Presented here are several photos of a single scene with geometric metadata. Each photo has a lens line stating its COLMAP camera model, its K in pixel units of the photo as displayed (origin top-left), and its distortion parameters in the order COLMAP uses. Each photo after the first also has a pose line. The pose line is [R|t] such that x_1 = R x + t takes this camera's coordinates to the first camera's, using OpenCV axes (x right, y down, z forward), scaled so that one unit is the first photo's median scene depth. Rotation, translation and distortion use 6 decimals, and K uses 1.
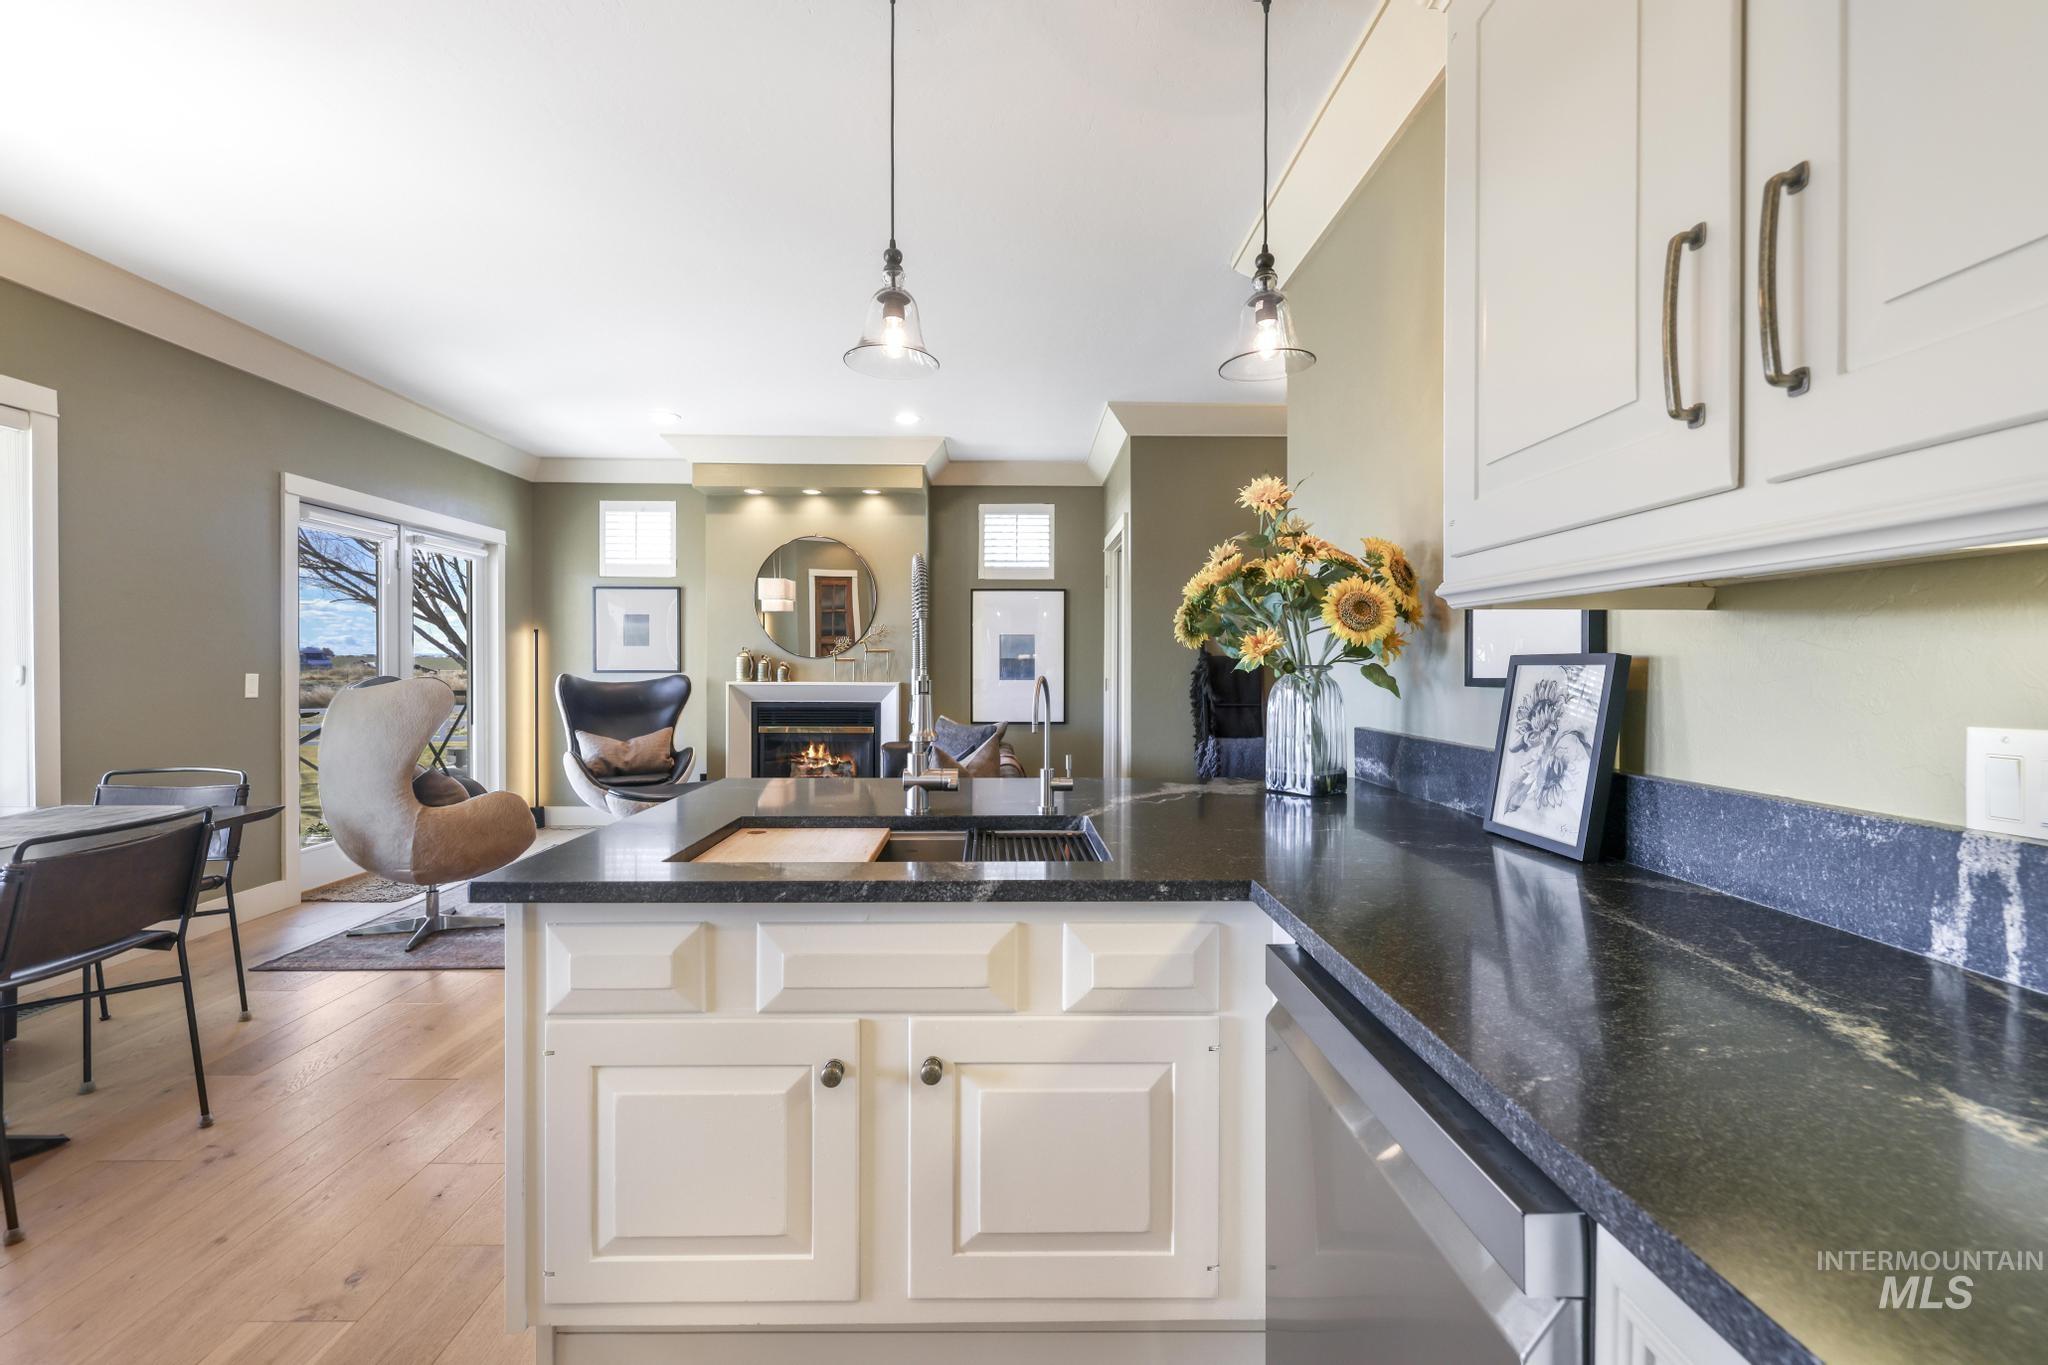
lens RADIAL K [[721.9, 0, 1187.4], [0, 721.9, 673.0], [0, 0, 1]] dist [0.001701, 0.000082]
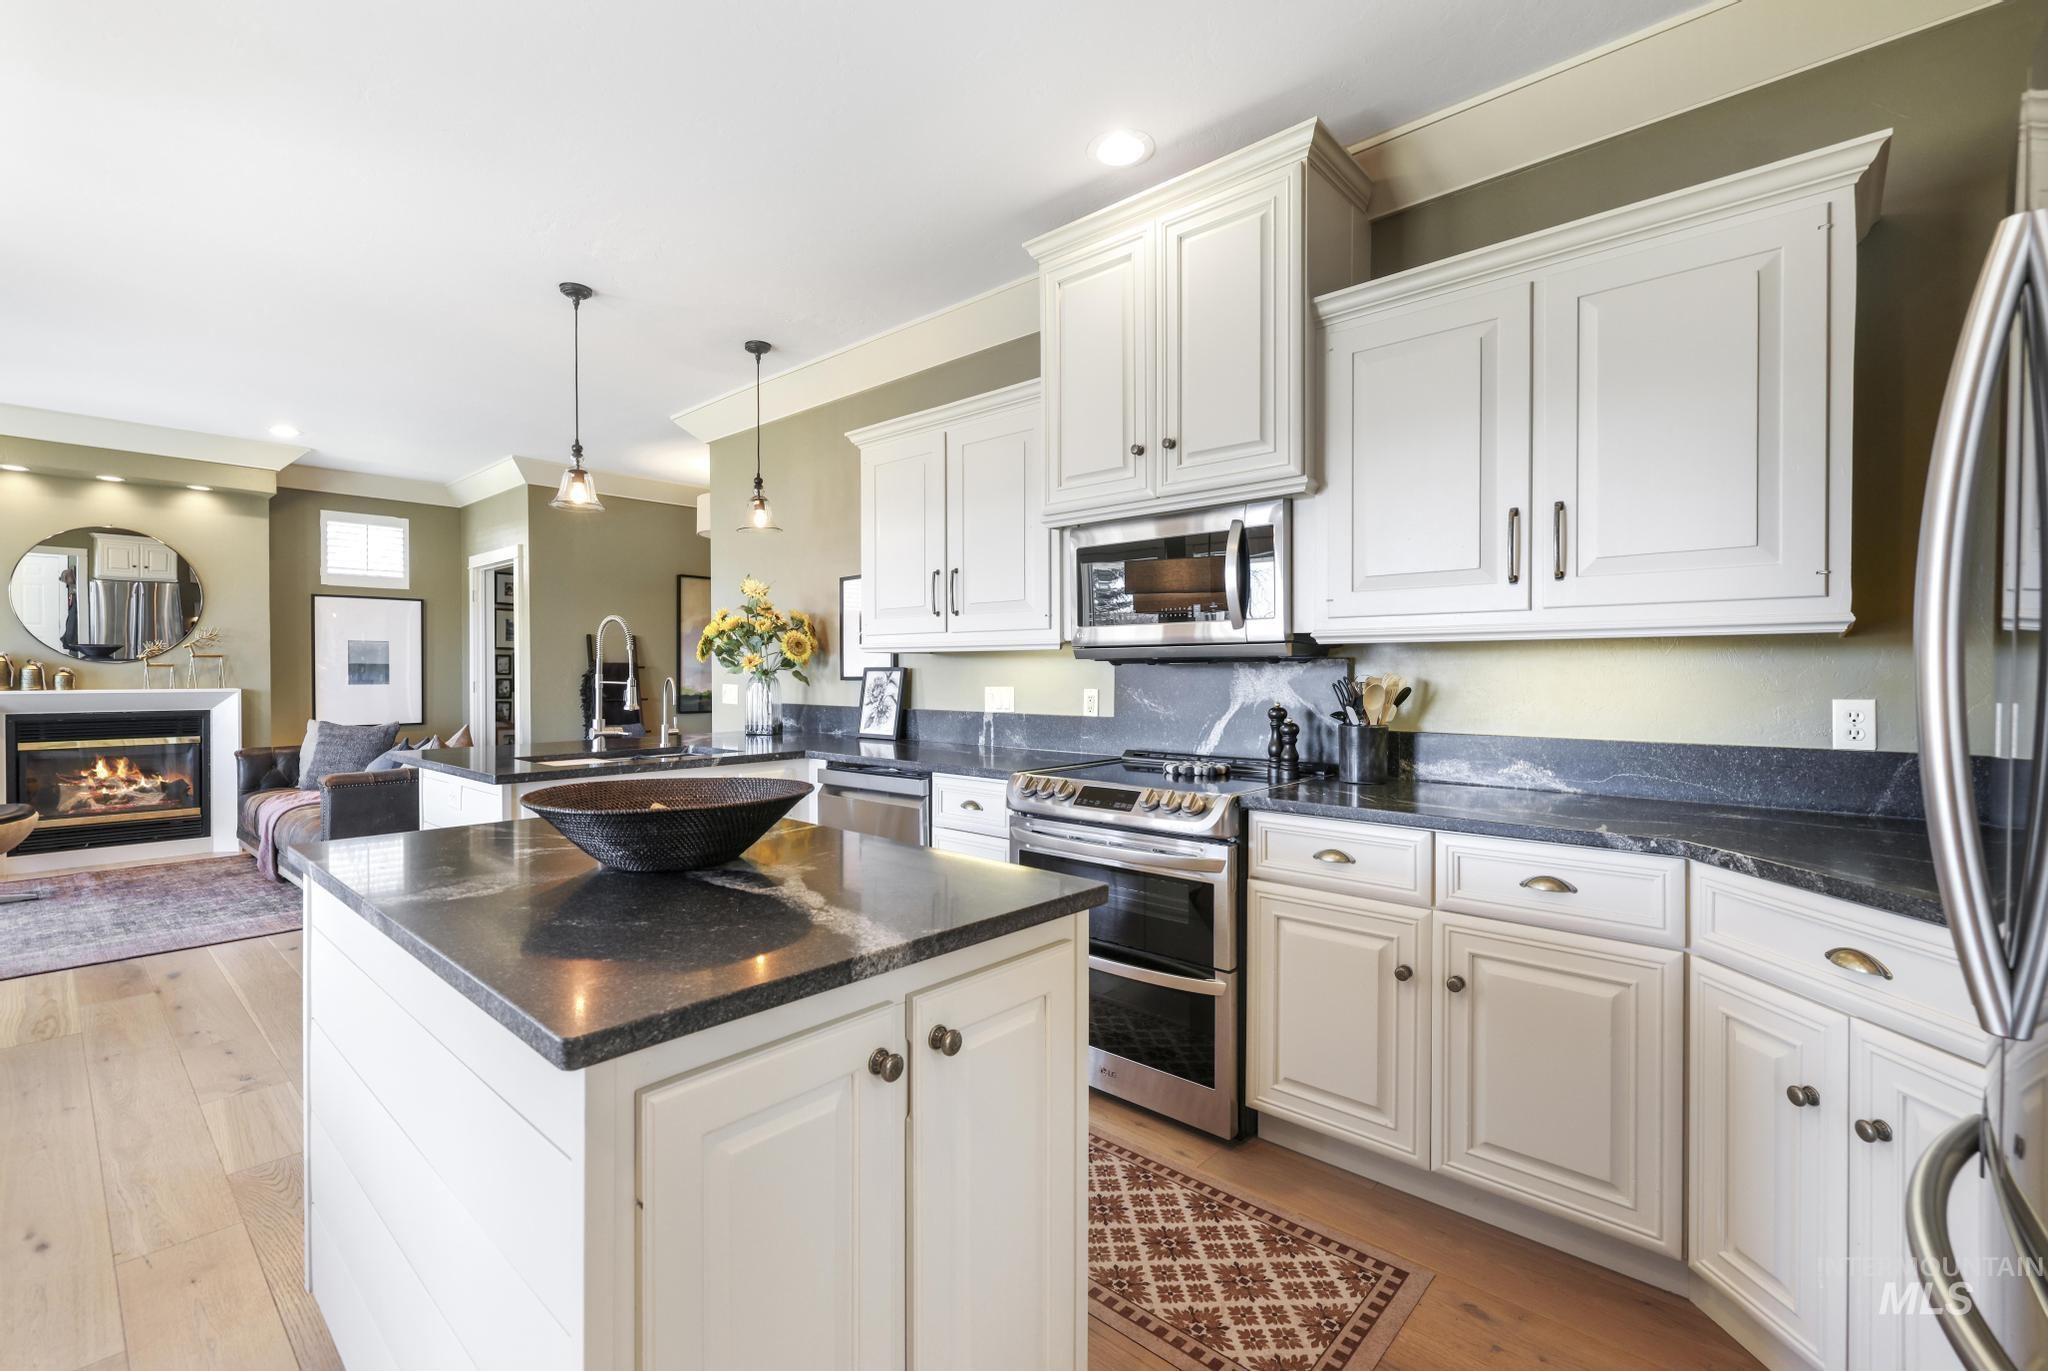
lens RADIAL K [[895.4, 0, 1024.0], [0, 895.4, 685.5], [0, 0, 1]] dist [0.001094, -0.000153]
pose [[0.678359, -0.016156, 0.734553, -1.249907], [0.006914, 0.999854, 0.015606, -0.005413], [-0.734698, -0.005508, 0.678372, -1.303076]]
